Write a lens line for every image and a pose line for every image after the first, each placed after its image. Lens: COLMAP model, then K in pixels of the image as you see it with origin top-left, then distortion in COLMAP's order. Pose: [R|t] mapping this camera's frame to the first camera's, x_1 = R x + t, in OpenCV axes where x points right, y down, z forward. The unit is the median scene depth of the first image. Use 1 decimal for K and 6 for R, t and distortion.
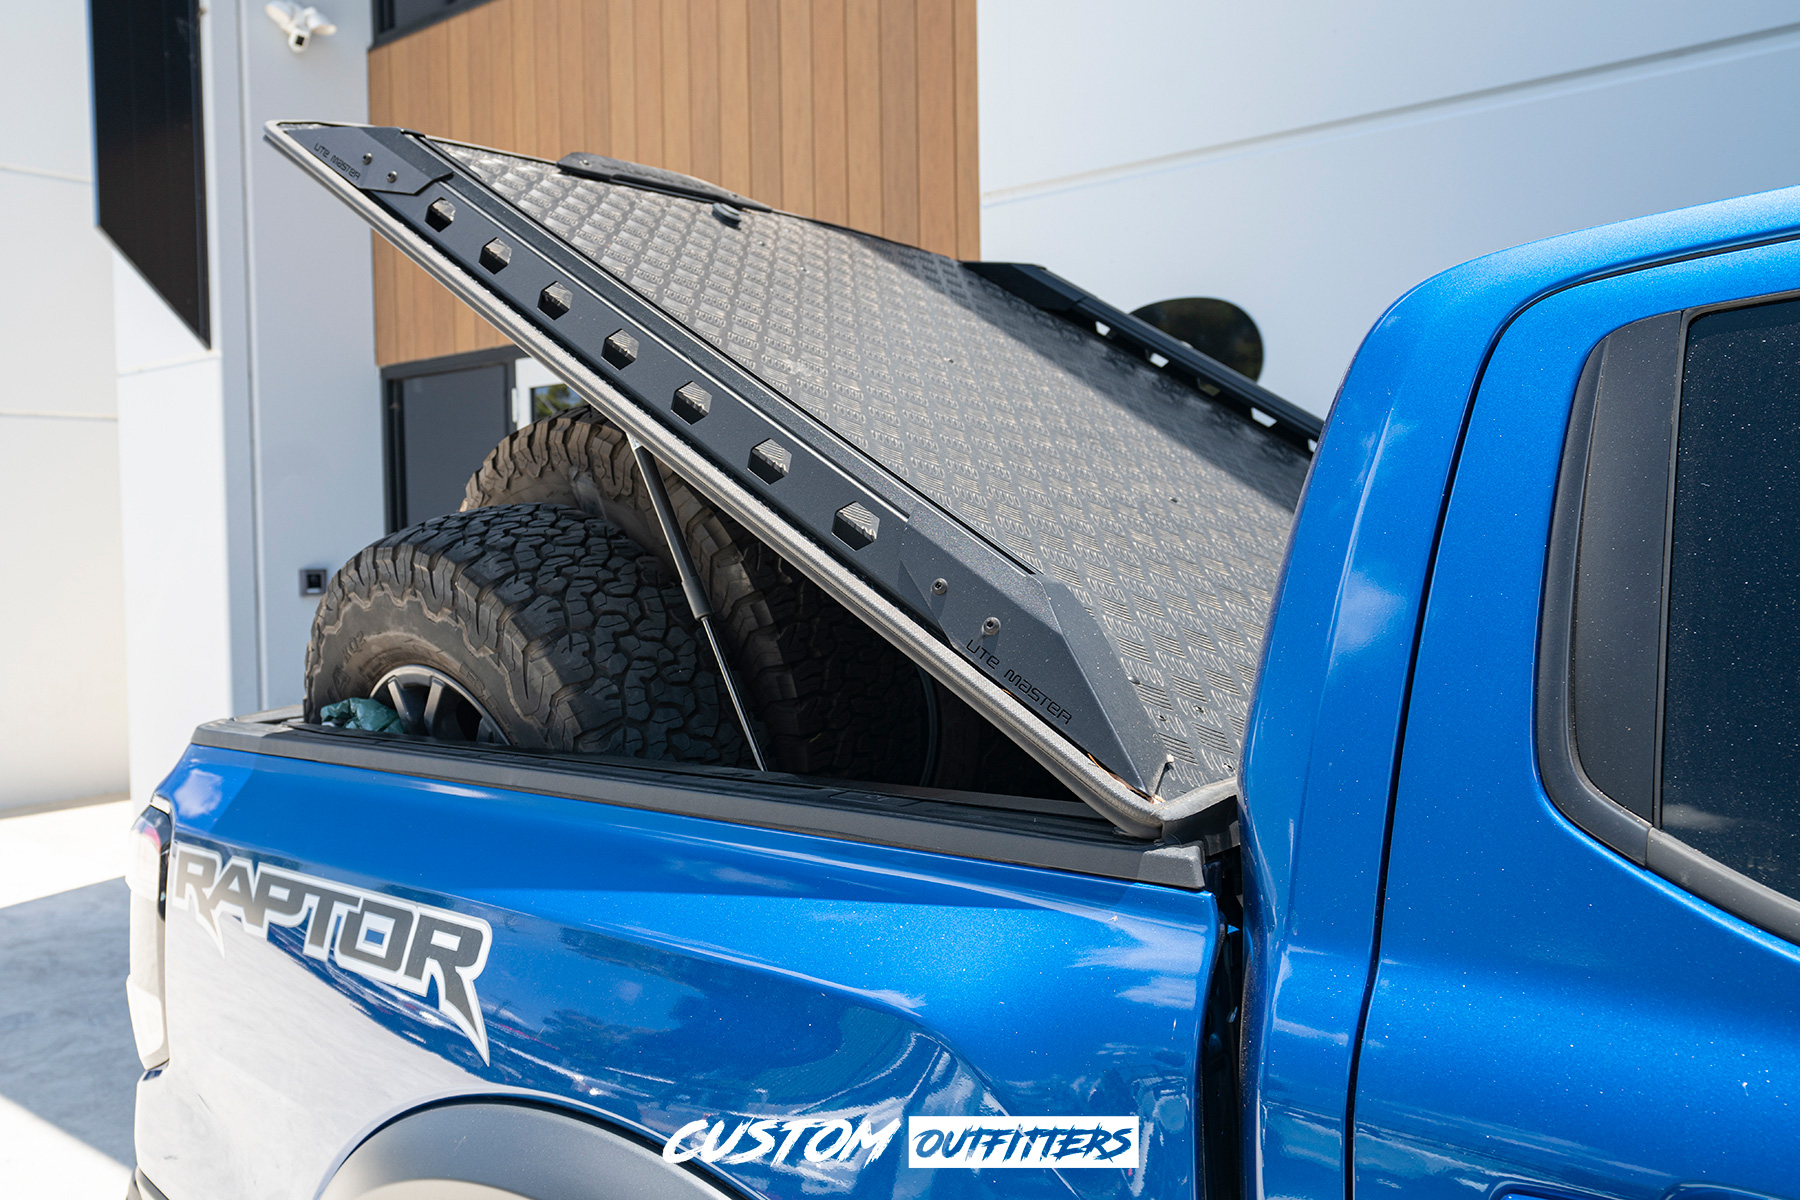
lens RADIAL K [[1323.1, 0, 895.1], [0, 1323.1, 600.8], [0, 0, 1]] dist [-0.034941, 0.001098]
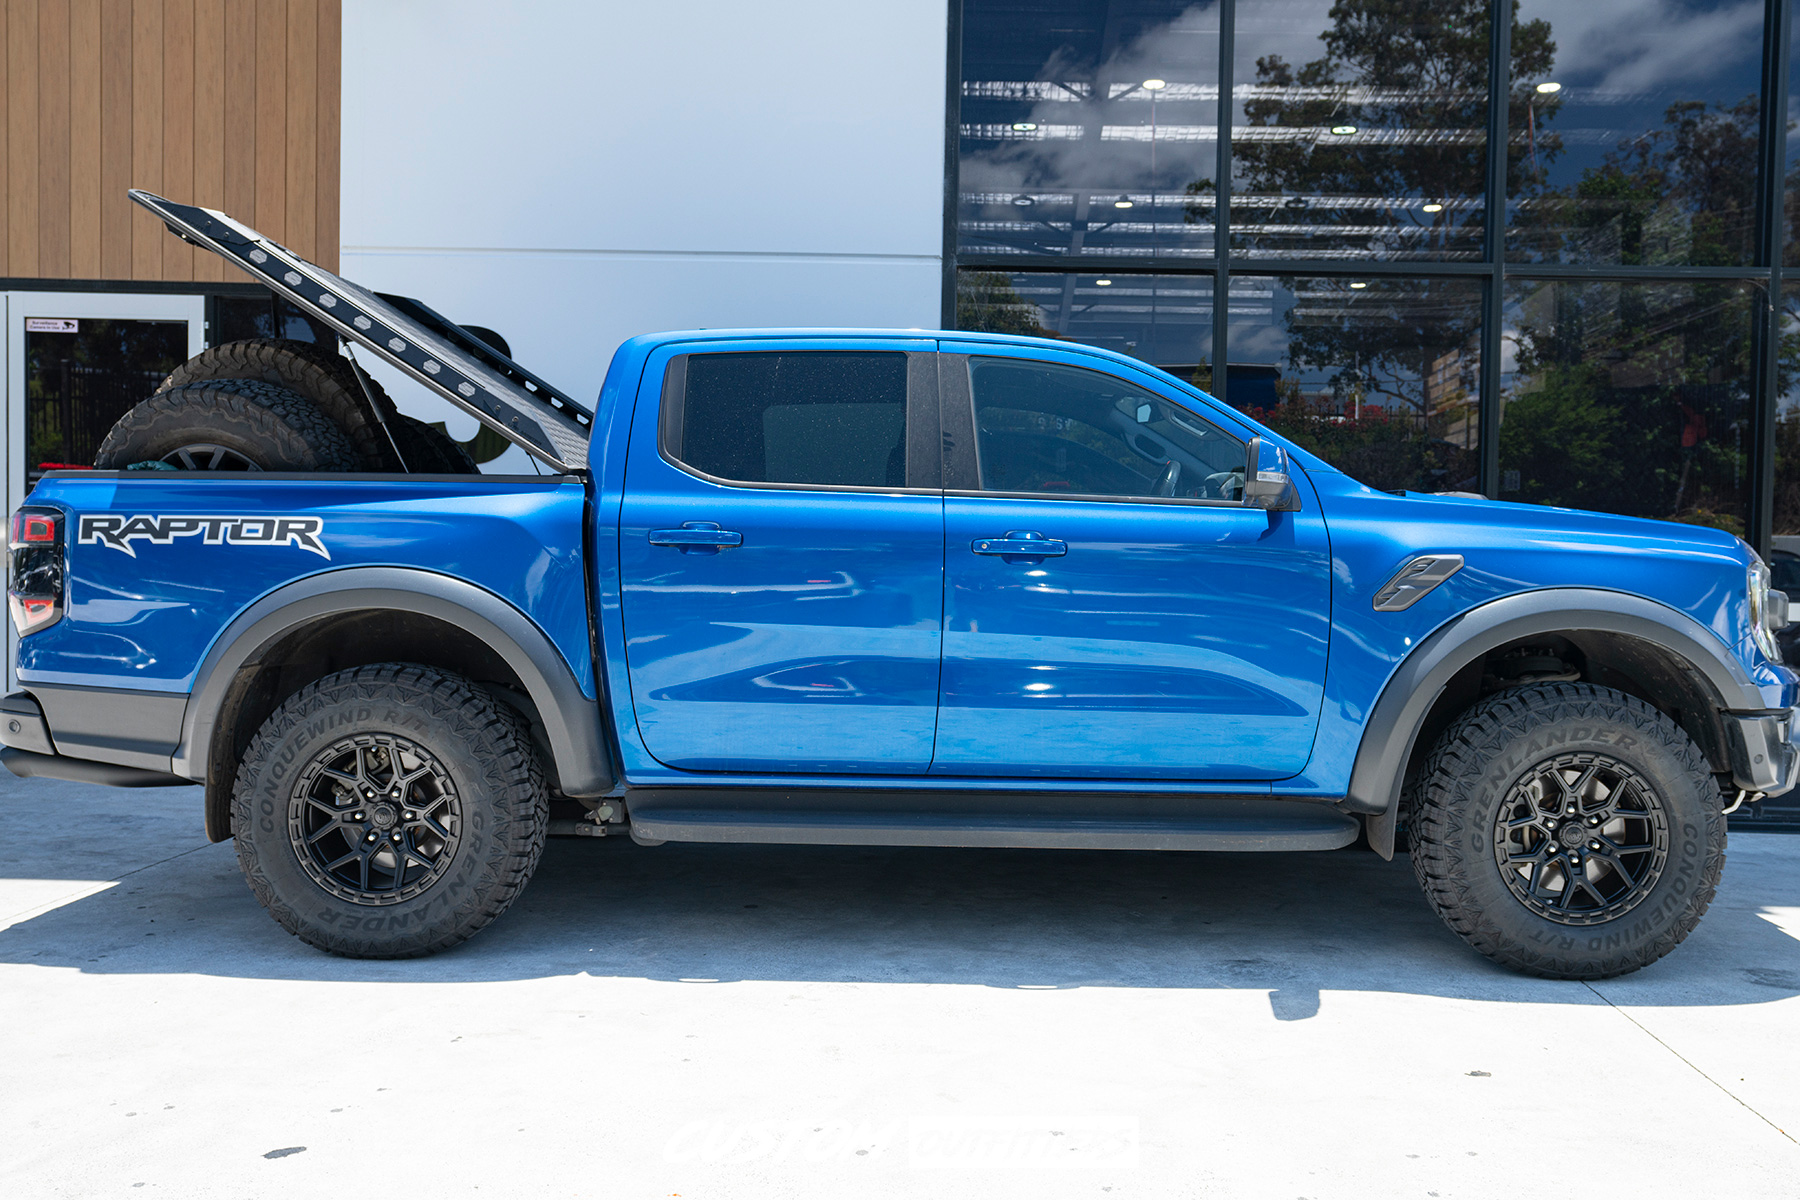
lens RADIAL K [[1271.7, 0, 898.3], [0, 1271.7, 608.0], [0, 0, 1]] dist [-0.001248, -0.000884]
pose [[0.779791, 0.008569, 0.625981, -0.895556], [-0.000278, 0.999911, -0.013341, 0.405788], [-0.626040, 0.010229, 0.779724, -1.634922]]
